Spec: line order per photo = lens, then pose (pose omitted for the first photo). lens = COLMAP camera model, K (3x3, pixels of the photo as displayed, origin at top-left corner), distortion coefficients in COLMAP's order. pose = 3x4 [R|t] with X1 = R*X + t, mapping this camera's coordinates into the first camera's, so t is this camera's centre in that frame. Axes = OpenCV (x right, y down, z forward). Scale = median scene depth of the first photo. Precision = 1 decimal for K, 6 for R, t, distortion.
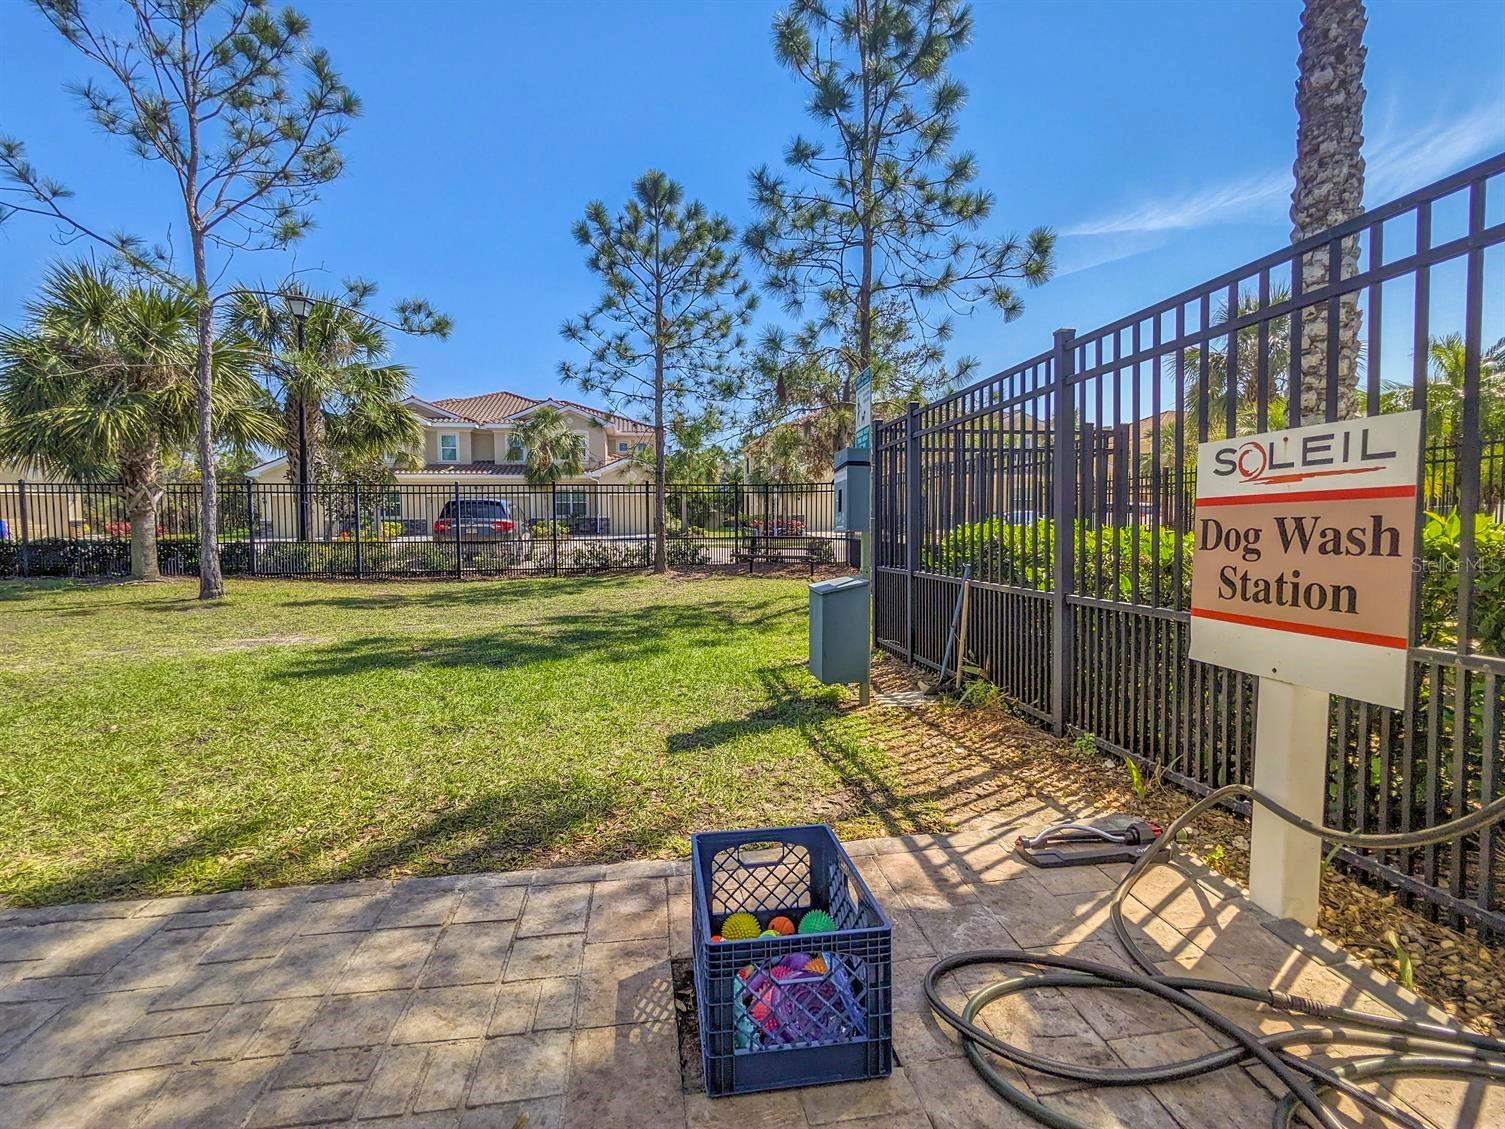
lens RADIAL K [[724.2, 0, 748.6], [0, 724.2, 568.7], [0, 0, 1]] dist [-0.001706, -0.000798]
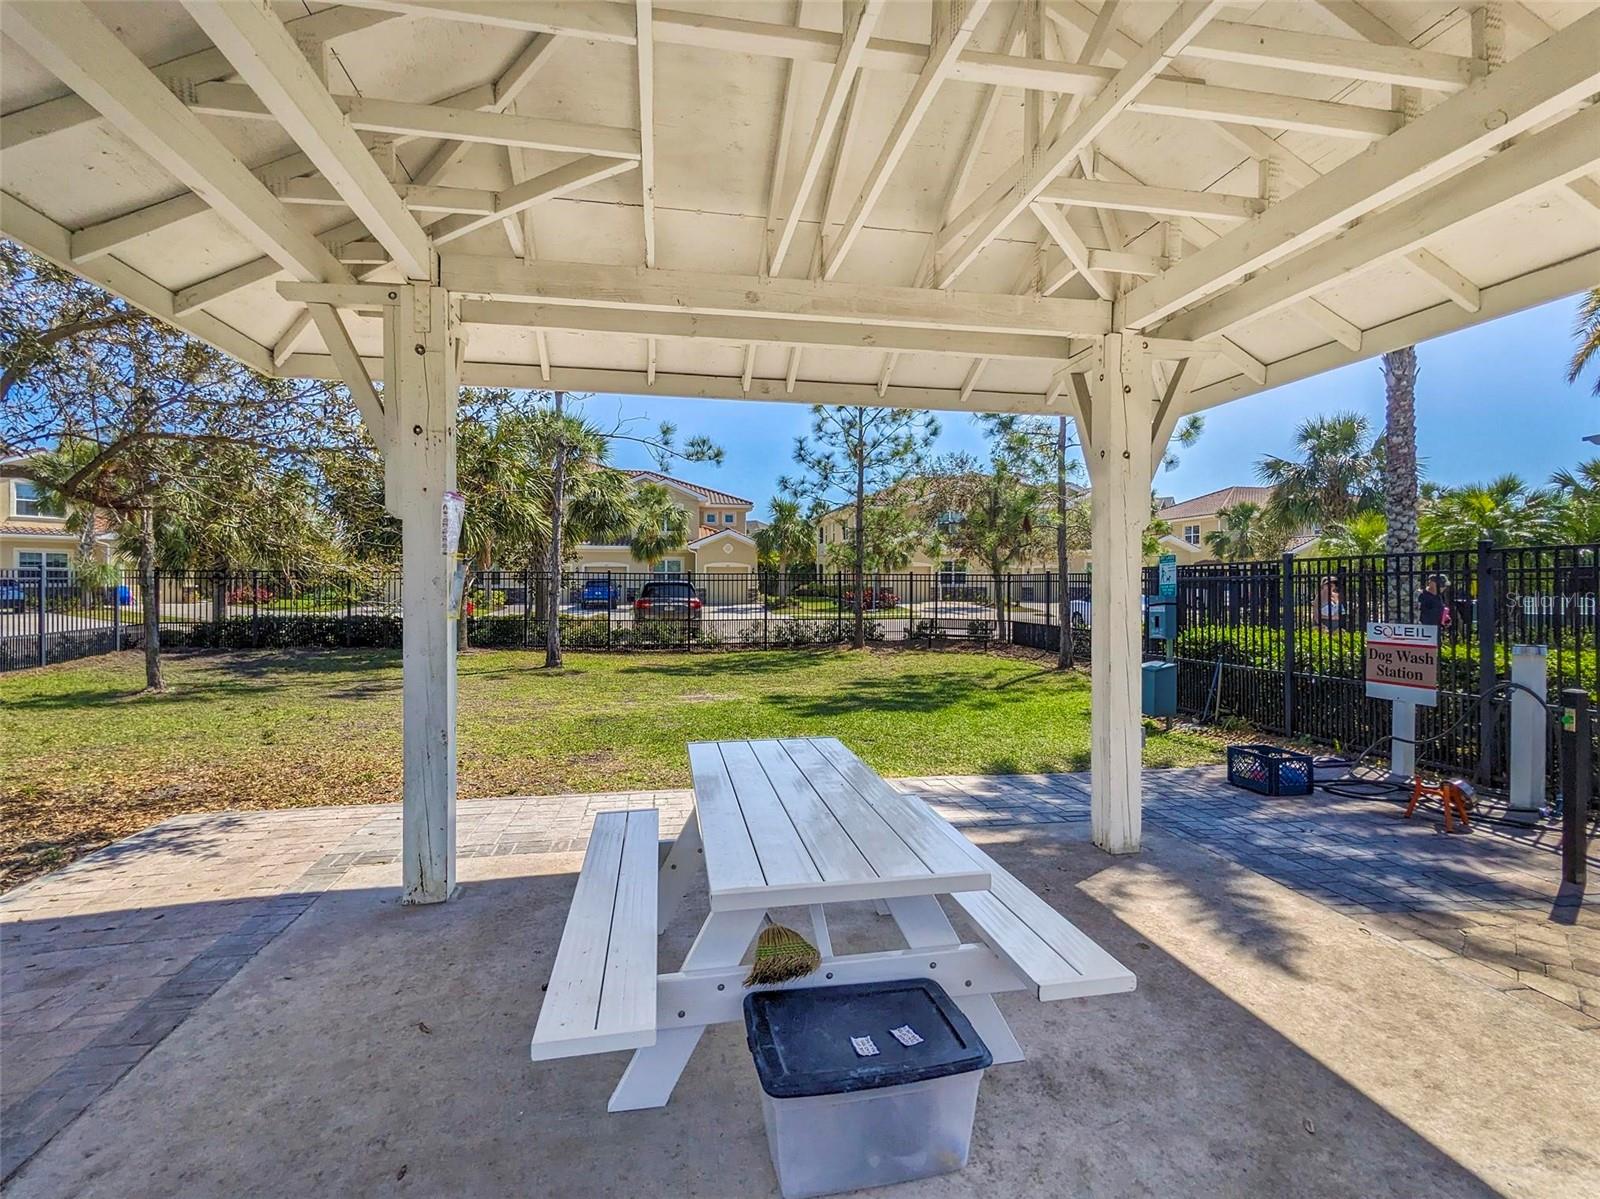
lens RADIAL K [[769.9, 0, 804.2], [0, 769.9, 589.4], [0, 0, 1]] dist [-0.001706, -0.000798]
pose [[0.999579, 0.010768, 0.026942, -0.987530], [-0.009128, 0.998139, -0.060293, -0.054101], [-0.027541, 0.060022, 0.997817, -1.163238]]
